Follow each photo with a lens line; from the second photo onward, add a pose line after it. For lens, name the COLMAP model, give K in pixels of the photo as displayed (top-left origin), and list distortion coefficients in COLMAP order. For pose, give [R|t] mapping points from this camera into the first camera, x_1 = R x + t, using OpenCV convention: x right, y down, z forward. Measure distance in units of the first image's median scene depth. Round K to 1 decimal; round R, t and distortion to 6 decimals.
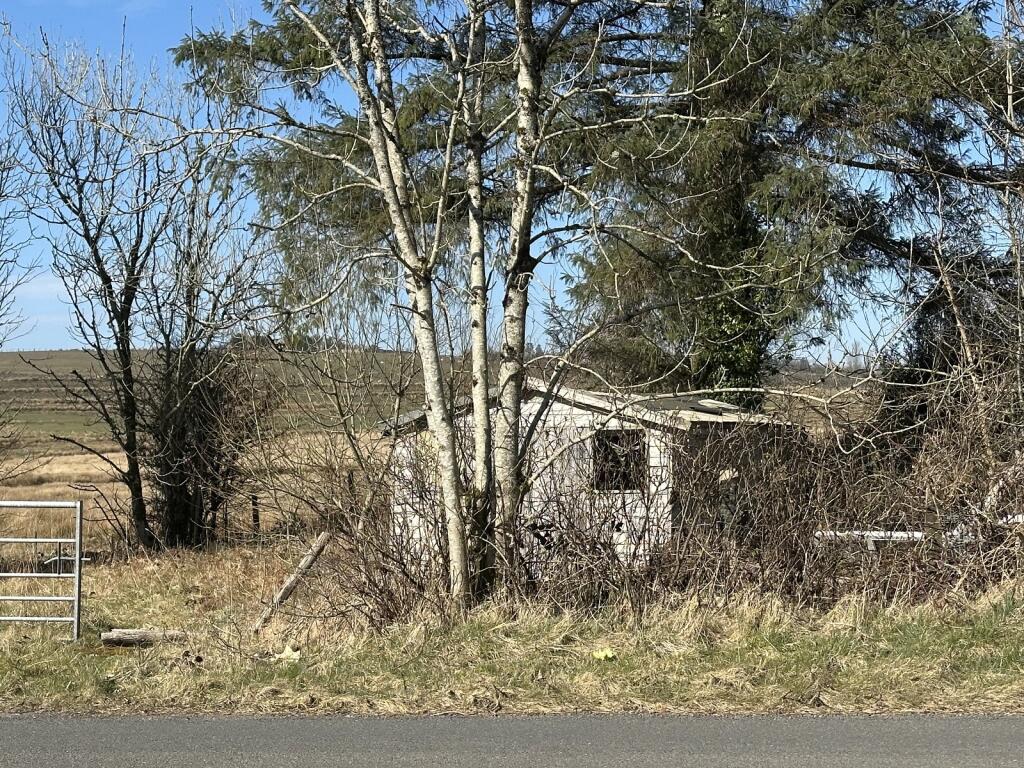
lens RADIAL K [[2039.8, 0, 510.9], [0, 2039.8, 383.8], [0, 0, 1]] dist [0.160287, 0.000000]
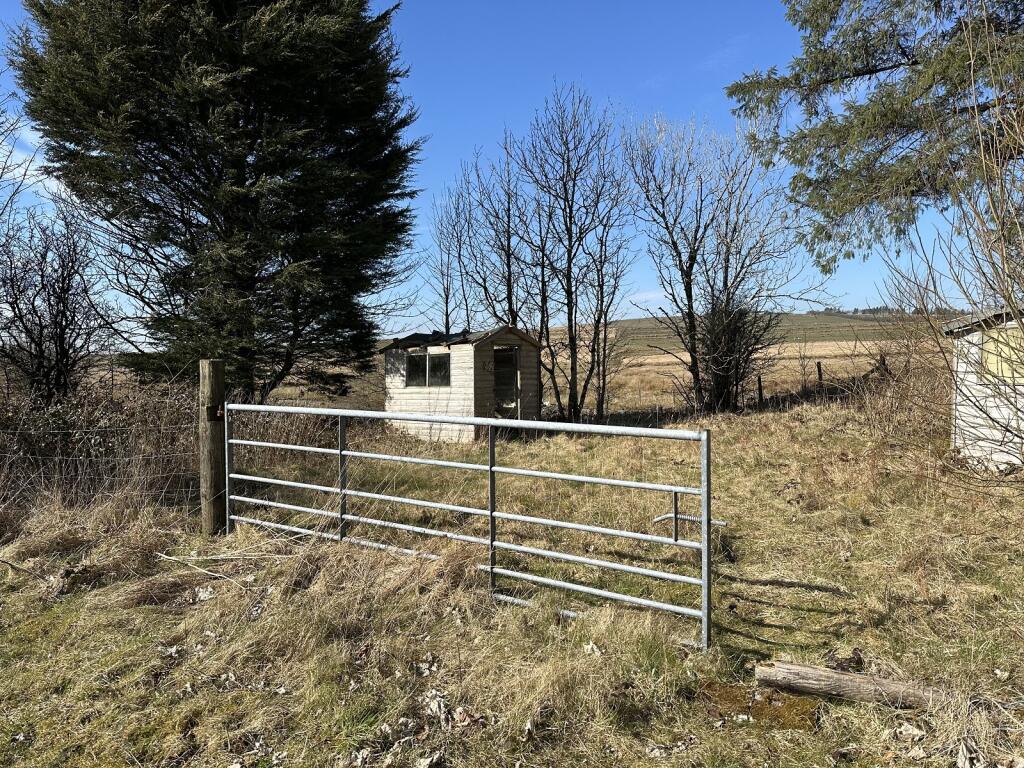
lens RADIAL K [[709.6, 0, 510.0], [0, 709.6, 382.5], [0, 0, 1]] dist [0.008576, -0.016072]
pose [[0.917880, 0.004118, -0.396837, -0.089198], [0.025228, 0.997318, 0.068701, 0.012422], [0.396056, -0.073071, 0.915314, 0.387010]]
